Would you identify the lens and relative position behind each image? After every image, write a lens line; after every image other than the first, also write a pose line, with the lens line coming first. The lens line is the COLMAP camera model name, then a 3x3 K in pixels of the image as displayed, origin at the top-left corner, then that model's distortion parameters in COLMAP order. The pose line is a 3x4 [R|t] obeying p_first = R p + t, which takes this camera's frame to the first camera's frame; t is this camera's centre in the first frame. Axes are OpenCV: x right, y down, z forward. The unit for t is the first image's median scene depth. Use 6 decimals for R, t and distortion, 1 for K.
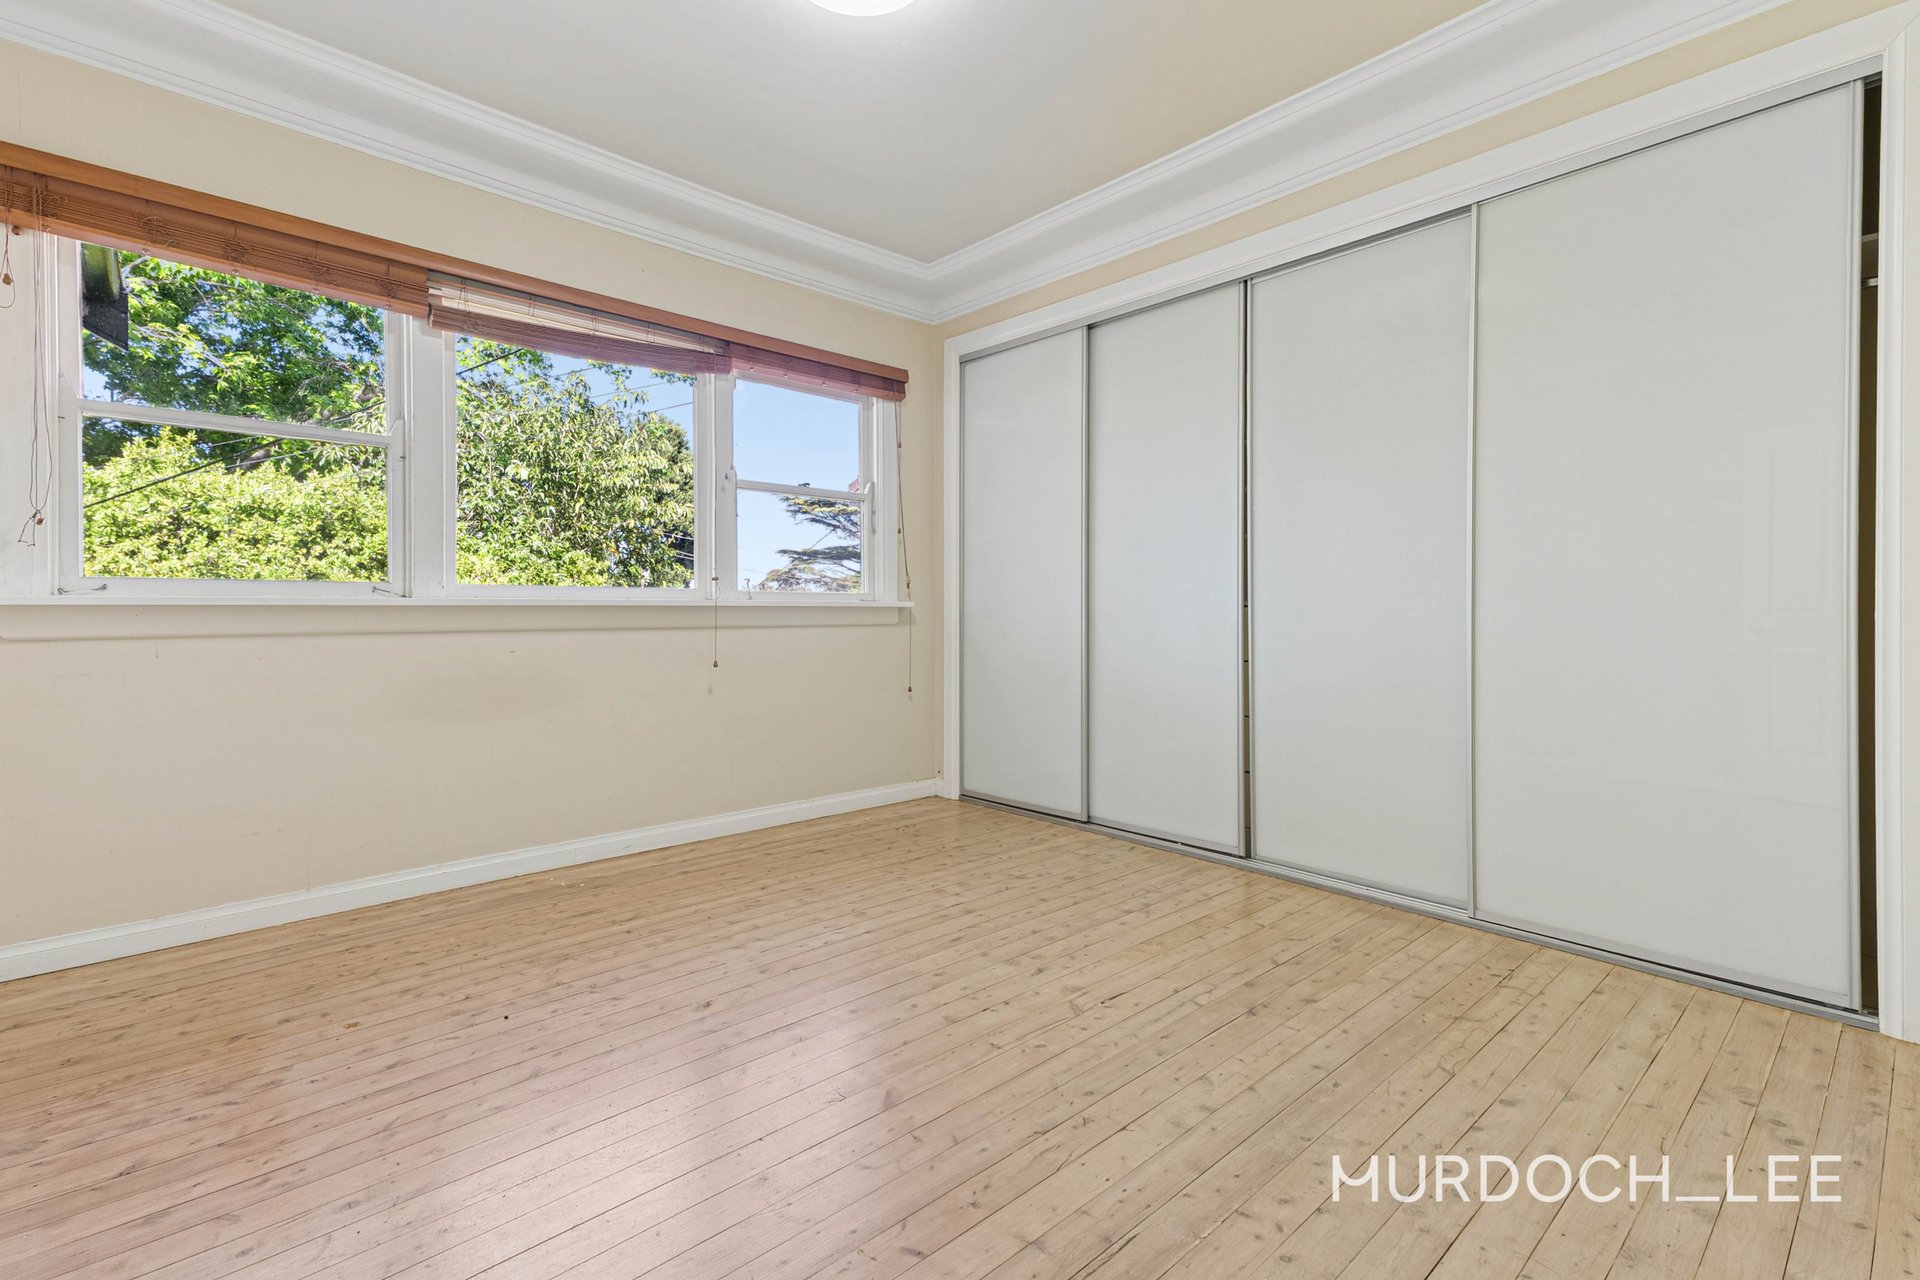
lens RADIAL K [[860.9, 0, 972.6], [0, 860.9, 612.4], [0, 0, 1]] dist [0.041608, -0.001592]
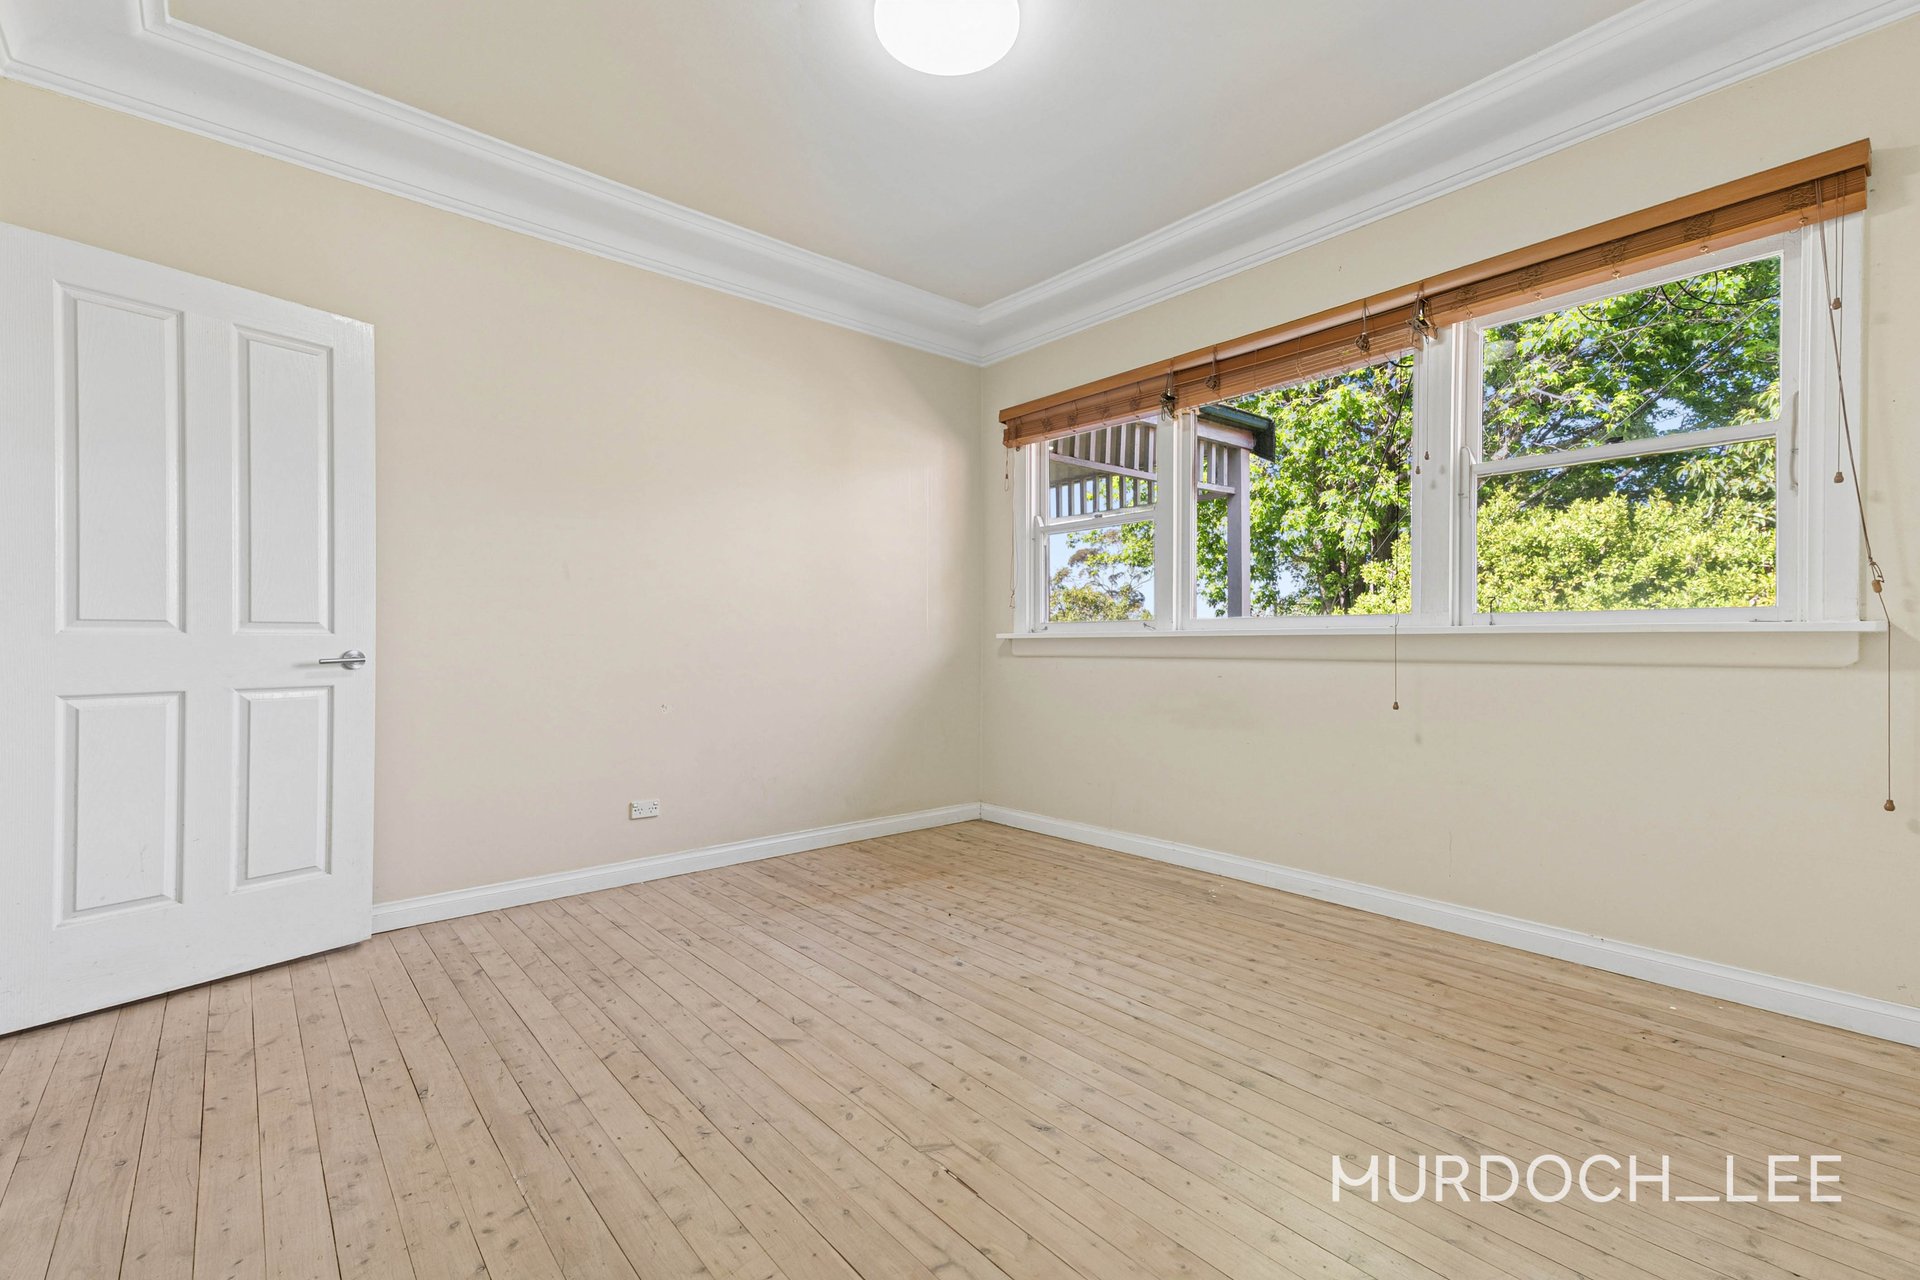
lens RADIAL K [[860.9, 0, 966.1], [0, 860.9, 634.0], [0, 0, 1]] dist [0.041608, -0.001592]
pose [[-0.046088, -0.008581, -0.998901, 0.746253], [0.001740, 0.999961, -0.008670, -0.001706], [0.998936, -0.002138, -0.046072, 0.874172]]
